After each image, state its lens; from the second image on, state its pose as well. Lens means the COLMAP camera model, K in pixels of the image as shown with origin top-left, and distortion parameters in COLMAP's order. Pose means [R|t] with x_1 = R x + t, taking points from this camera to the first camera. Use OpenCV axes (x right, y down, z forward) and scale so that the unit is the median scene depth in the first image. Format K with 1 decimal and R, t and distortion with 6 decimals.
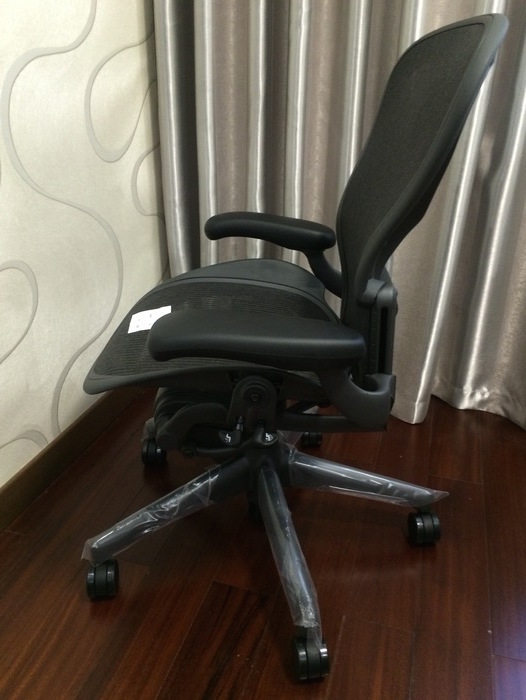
lens RADIAL K [[599.8, 0, 274.7], [0, 599.8, 343.0], [0, 0, 1]] dist [0.118598, -0.075784]
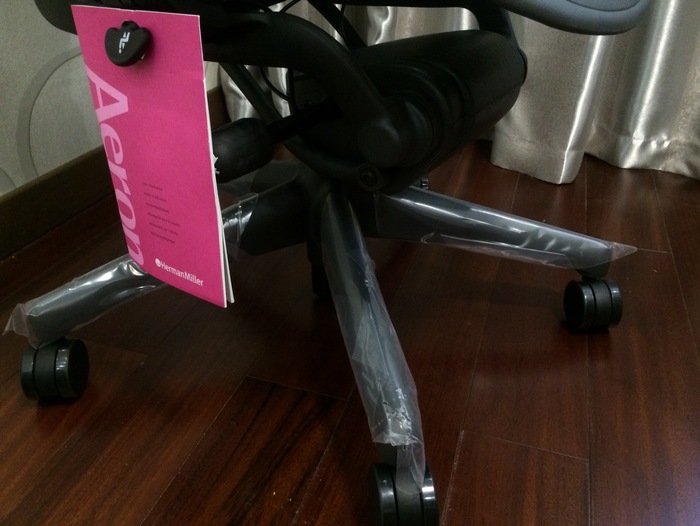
lens RADIAL K [[599.8, 0, 355.0], [0, 599.8, 260.1], [0, 0, 1]] dist [0.118598, -0.075784]
pose [[0.999342, 0.003149, -0.036140, 0.027083], [0.001166, 0.992924, 0.118748, 0.187591], [0.036258, -0.118711, 0.992267, 0.386469]]
